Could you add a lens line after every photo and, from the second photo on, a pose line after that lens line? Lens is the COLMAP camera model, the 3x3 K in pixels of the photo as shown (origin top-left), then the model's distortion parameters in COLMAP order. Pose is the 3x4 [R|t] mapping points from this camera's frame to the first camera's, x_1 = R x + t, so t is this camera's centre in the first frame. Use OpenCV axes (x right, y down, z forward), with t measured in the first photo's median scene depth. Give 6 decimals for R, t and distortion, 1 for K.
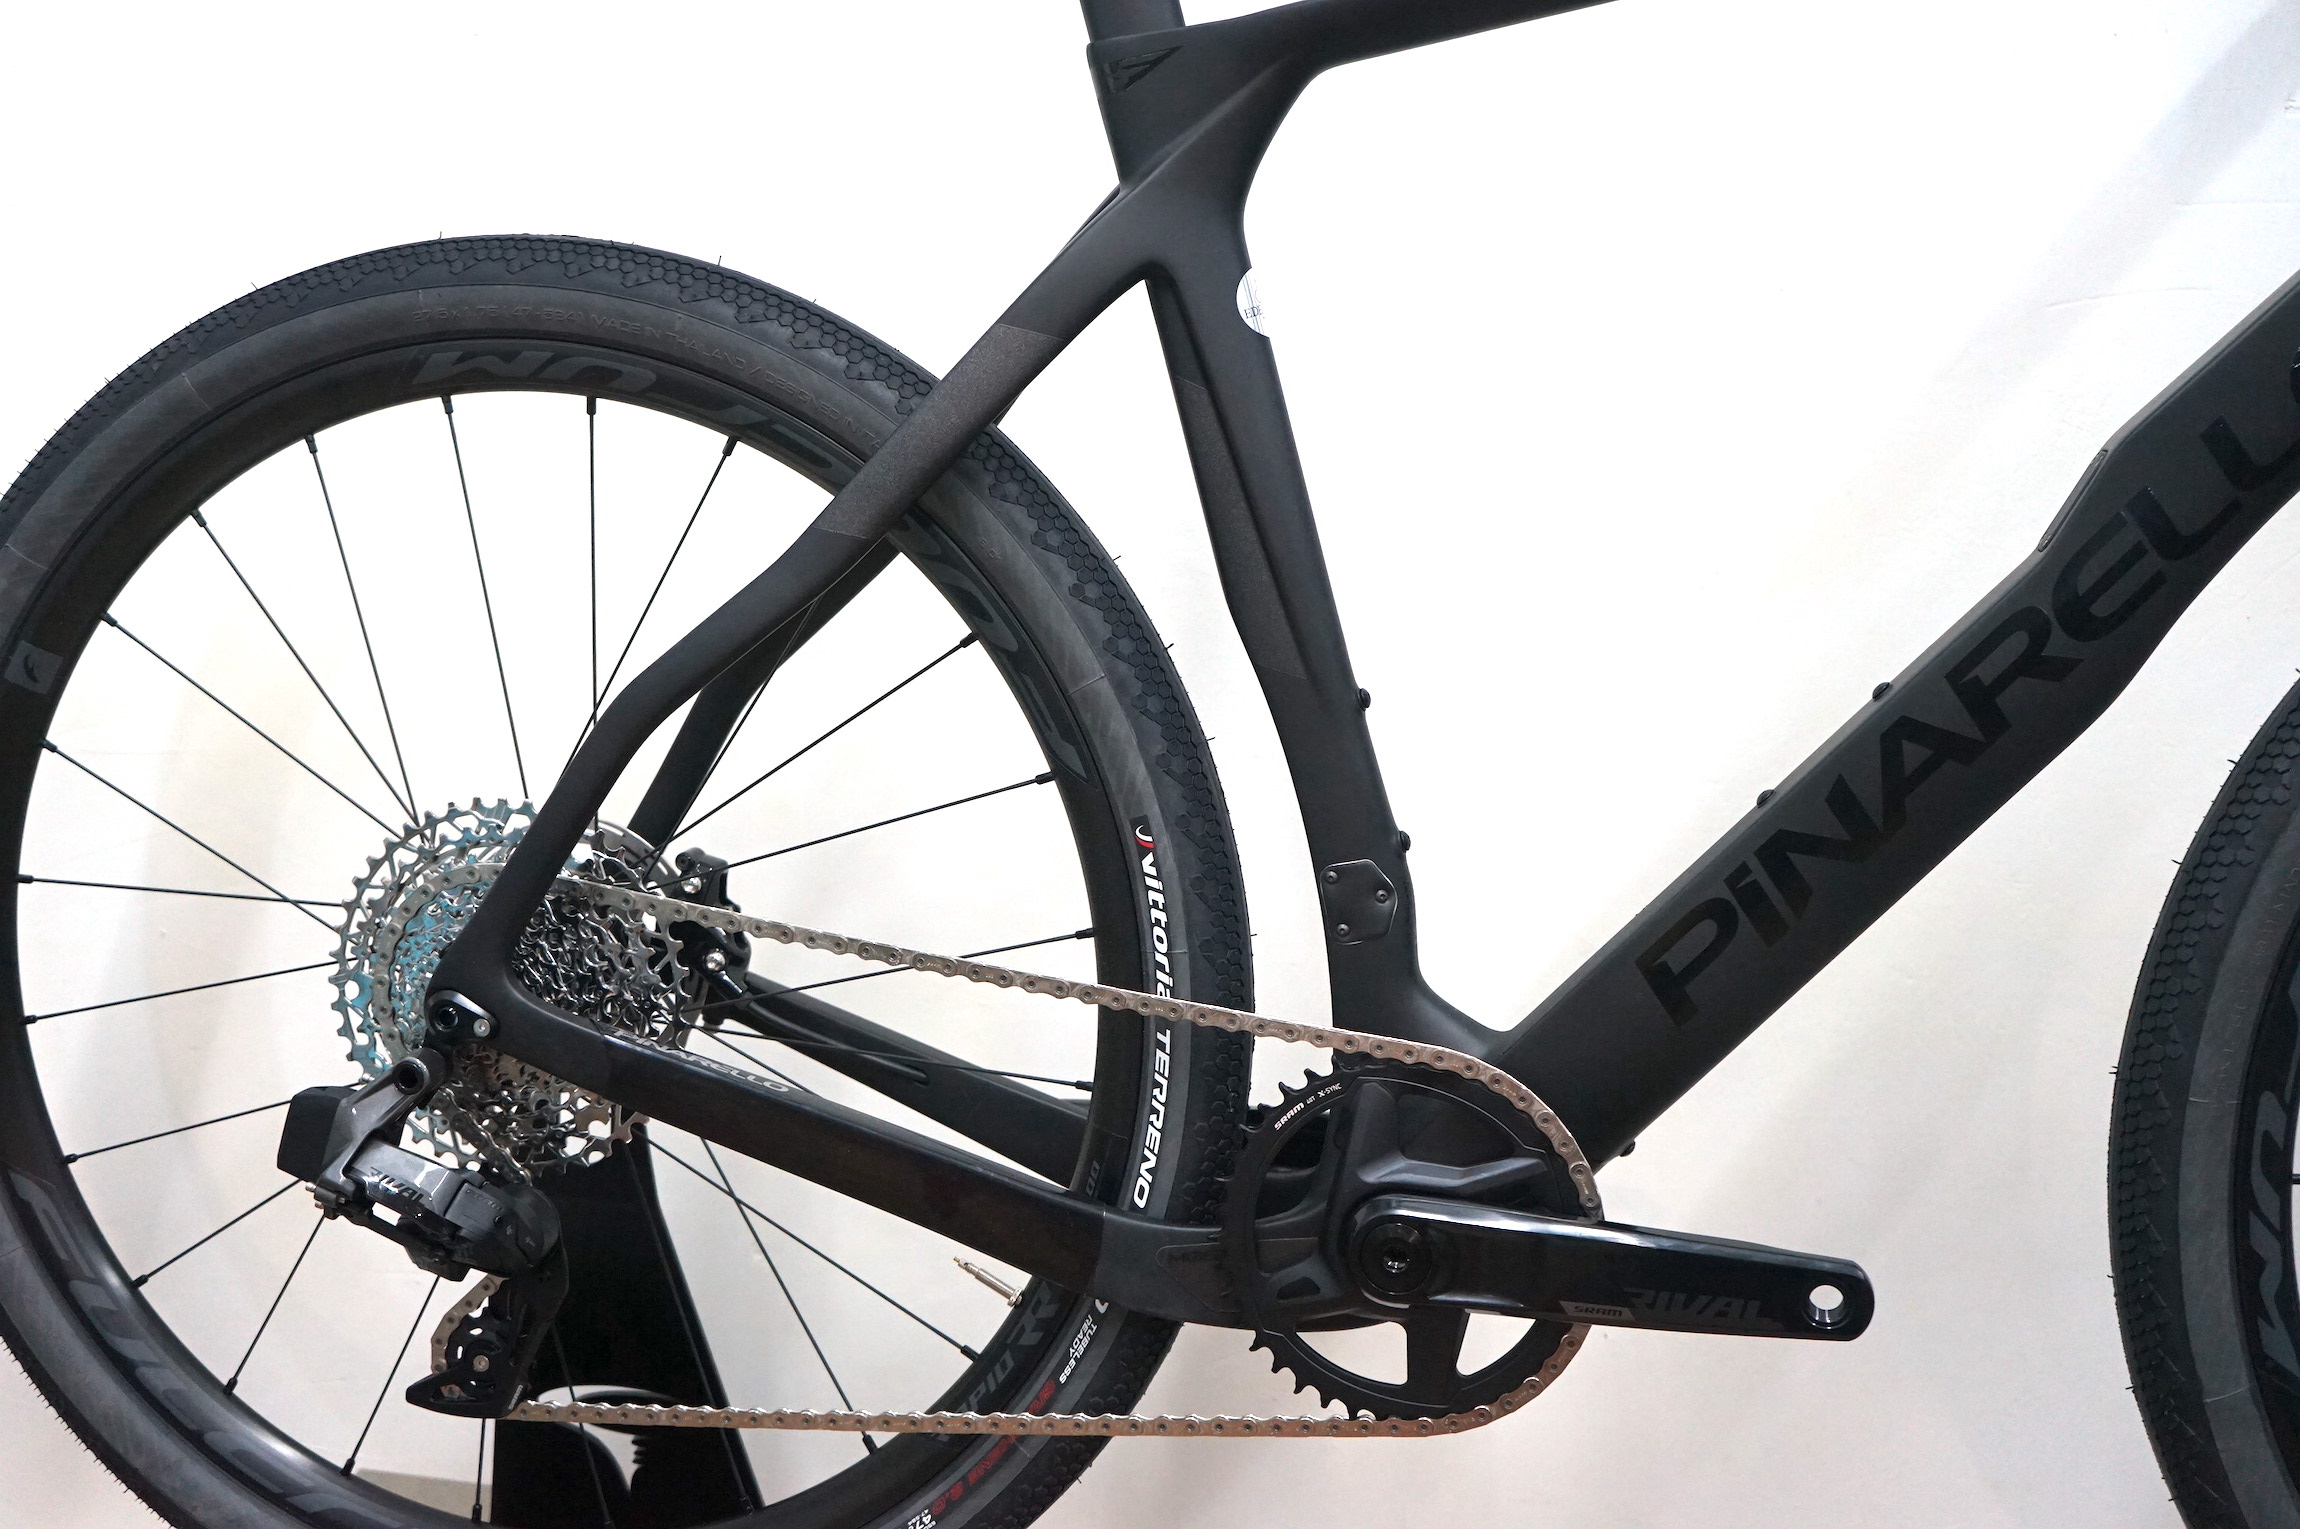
lens RADIAL K [[2700.3, 0, 1150.0], [0, 2700.3, 764.5], [0, 0, 1]] dist [-0.014179, -0.001015]
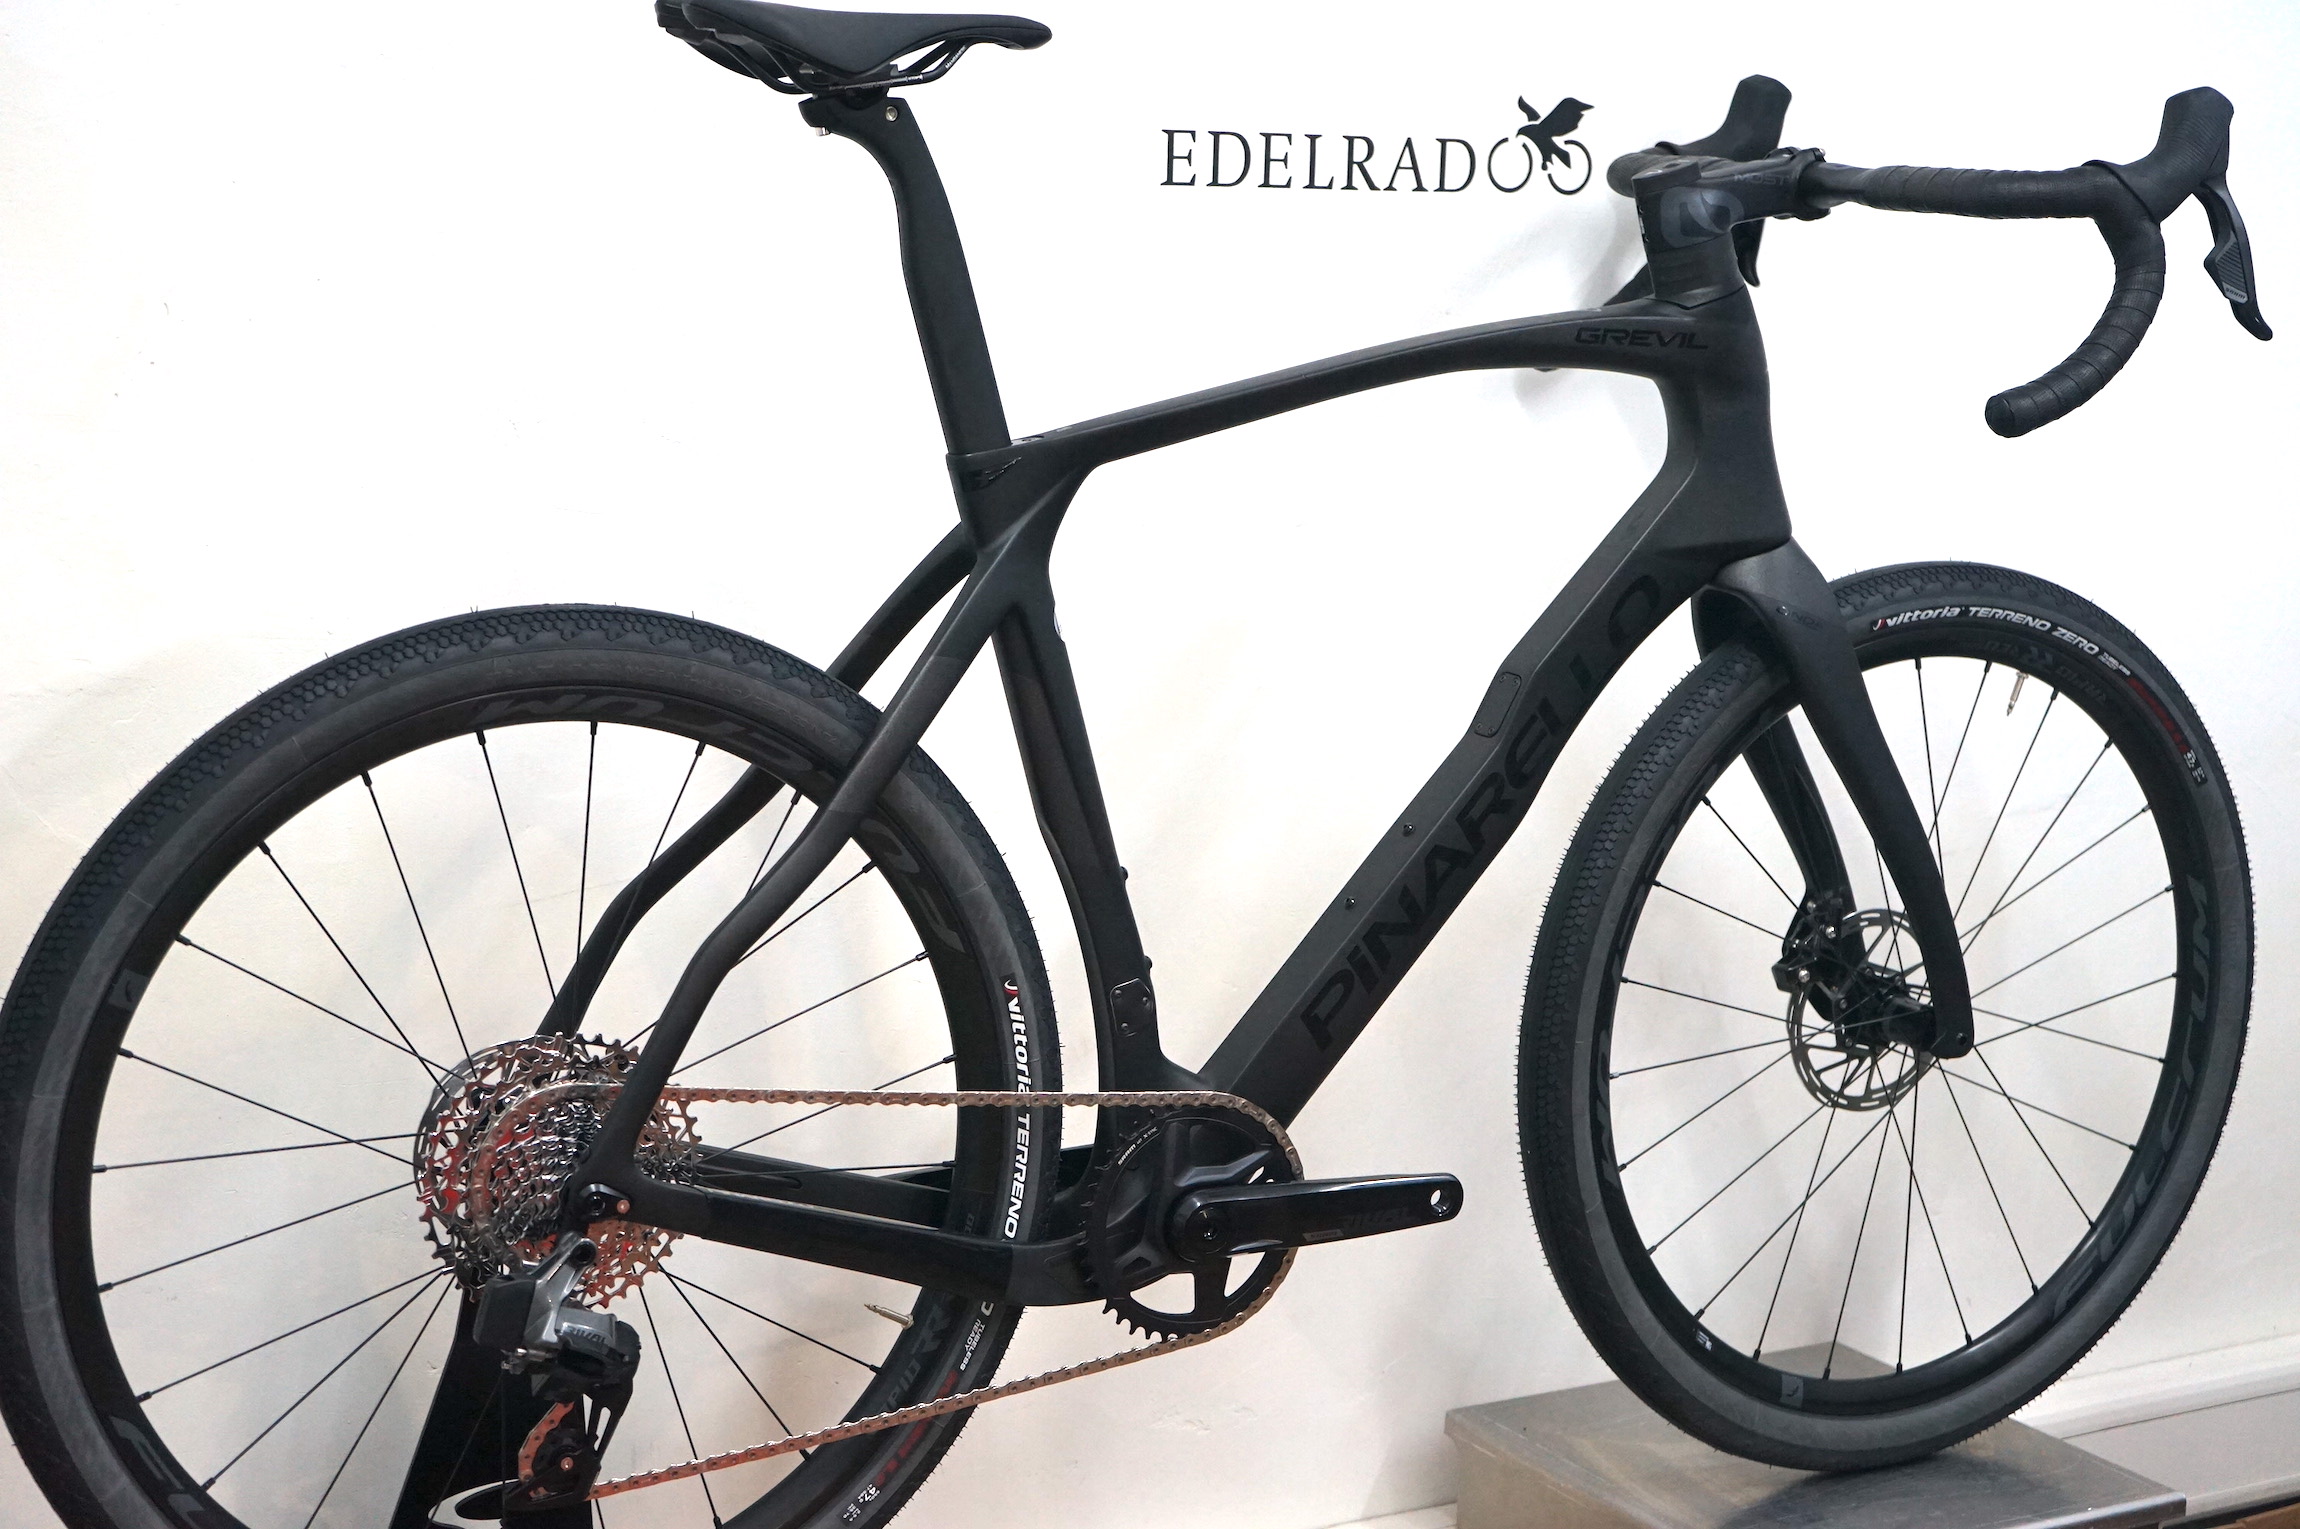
lens RADIAL K [[3640.9, 0, 1150.0], [0, 3640.9, 764.5], [0, 0, 1]] dist [-0.070903, 0.090181]
pose [[0.754866, -0.122390, 0.644359, -1.183394], [0.086195, 0.992426, 0.087525, -0.255201], [-0.650191, -0.010529, 0.759698, -0.538469]]
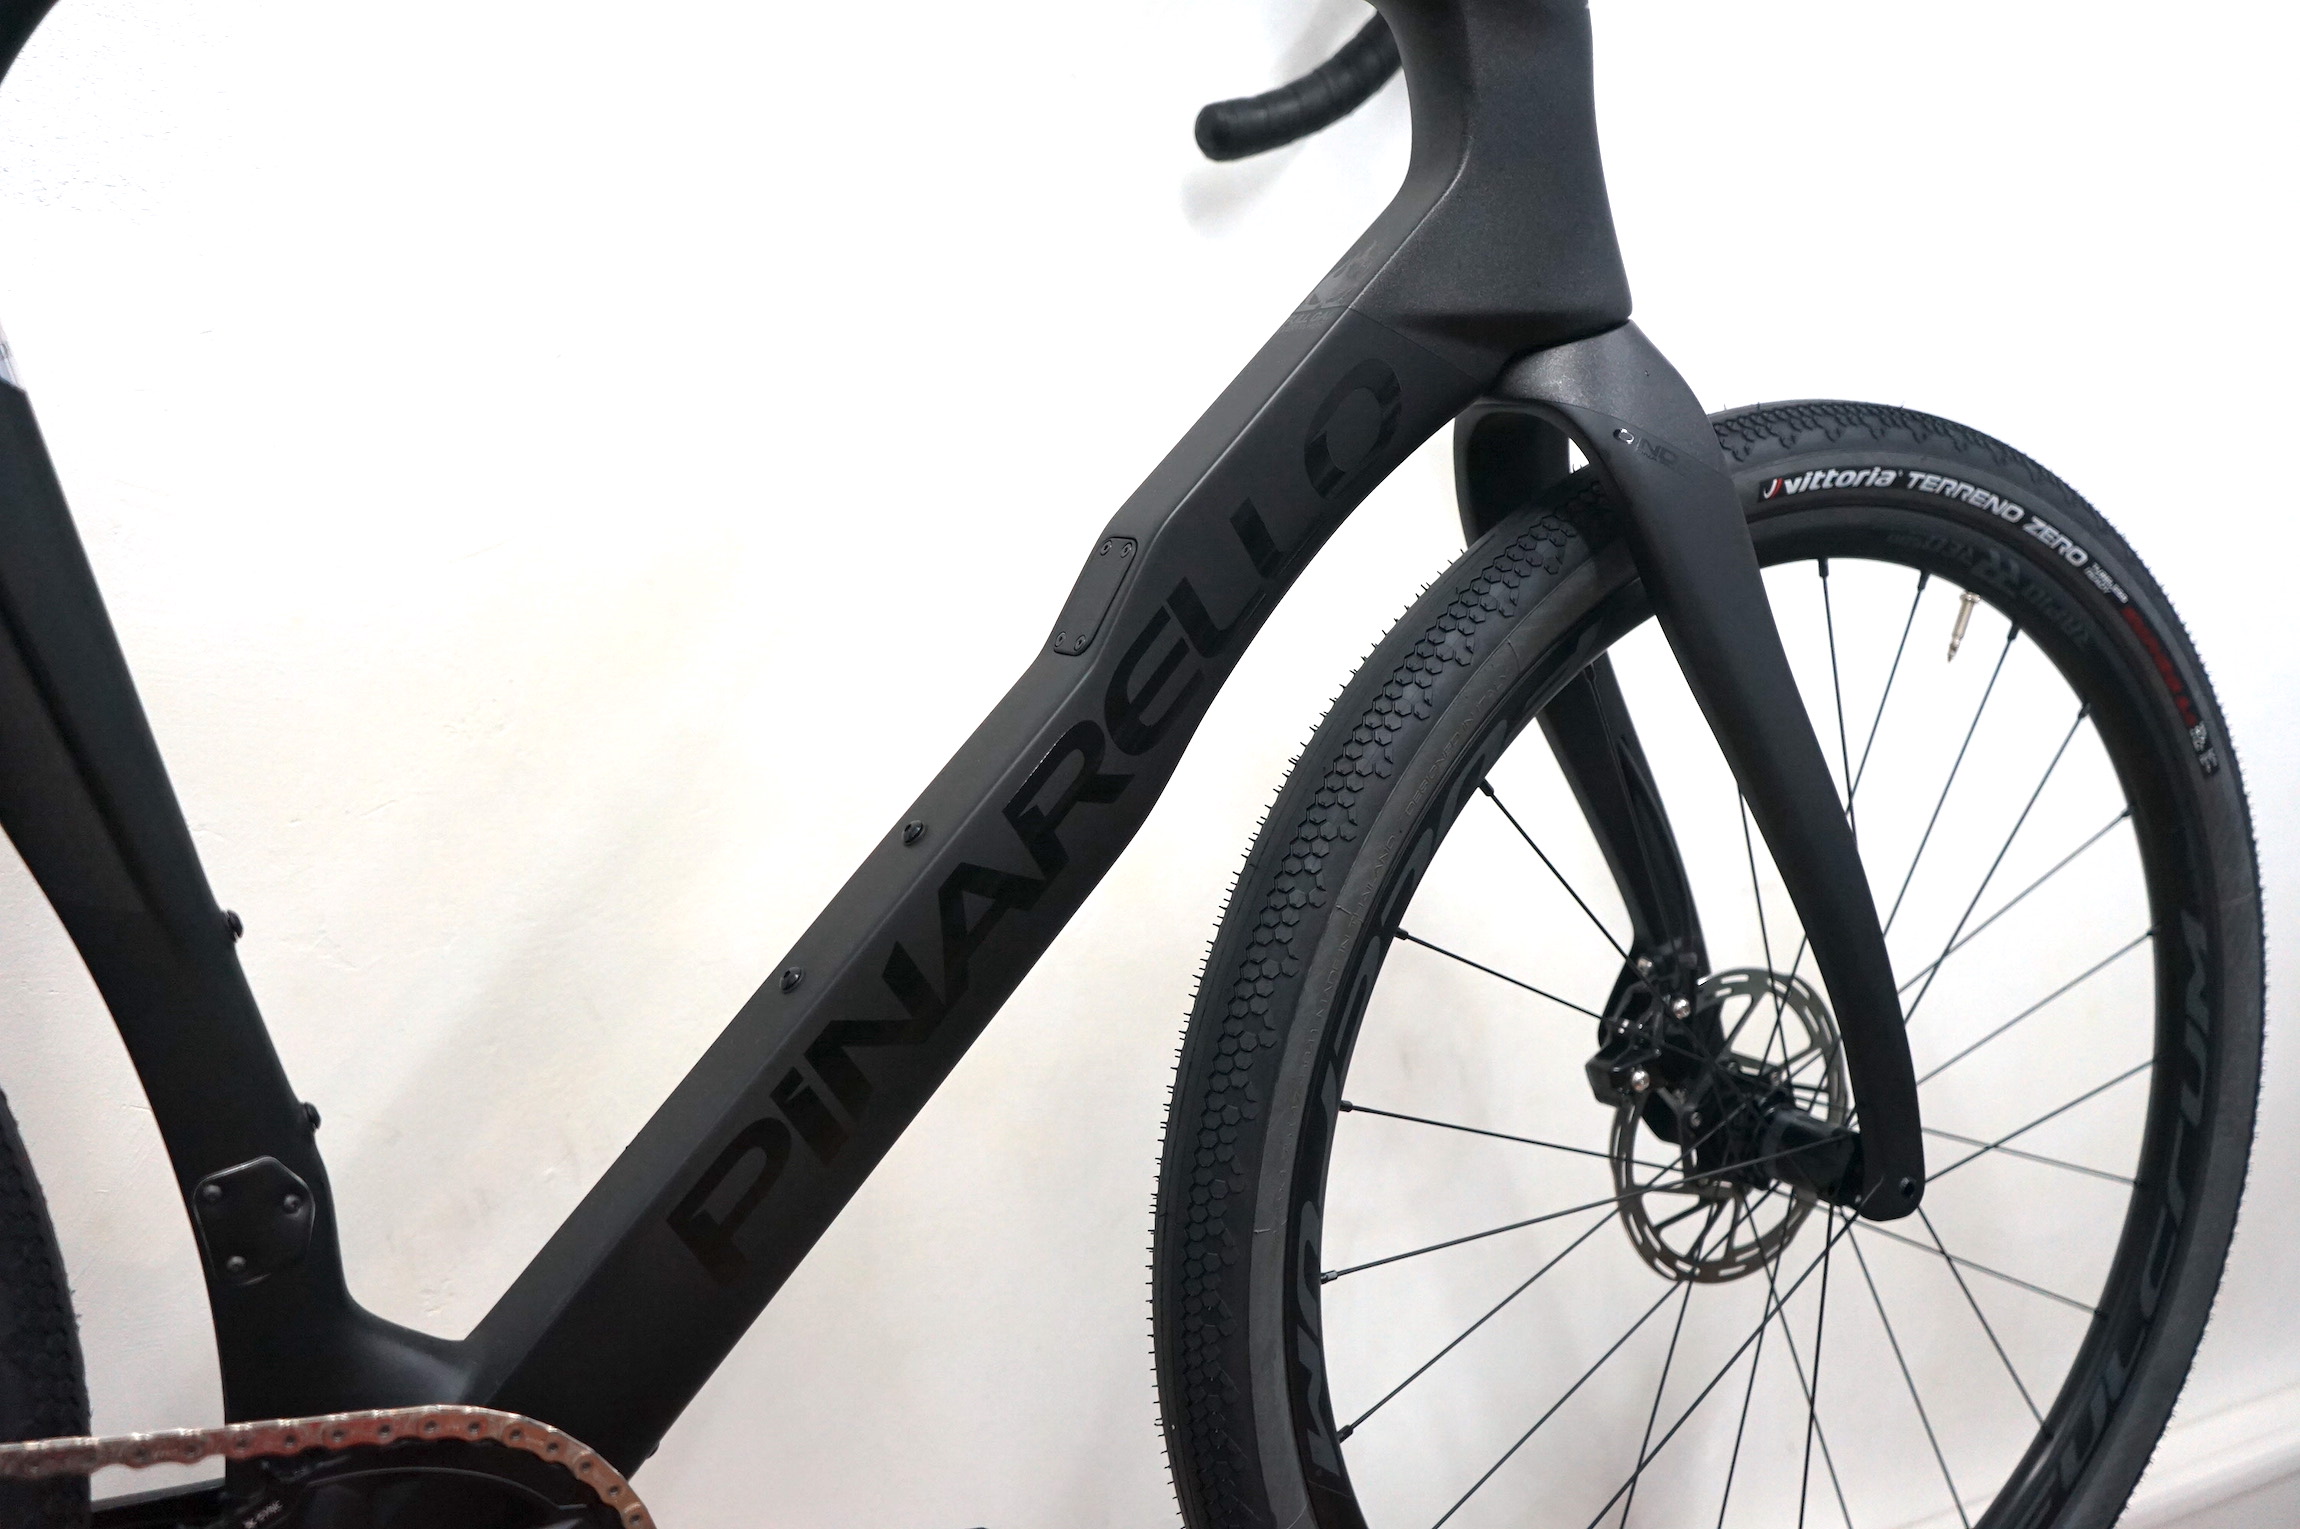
lens RADIAL K [[2017.2, 0, 1150.0], [0, 2017.2, 764.5], [0, 0, 1]] dist [-0.009037, 0.001220]
pose [[0.739232, -0.098407, 0.666223, -0.081938], [0.090436, 0.994812, 0.046596, -0.065870], [-0.667351, 0.025806, 0.744296, 0.455766]]
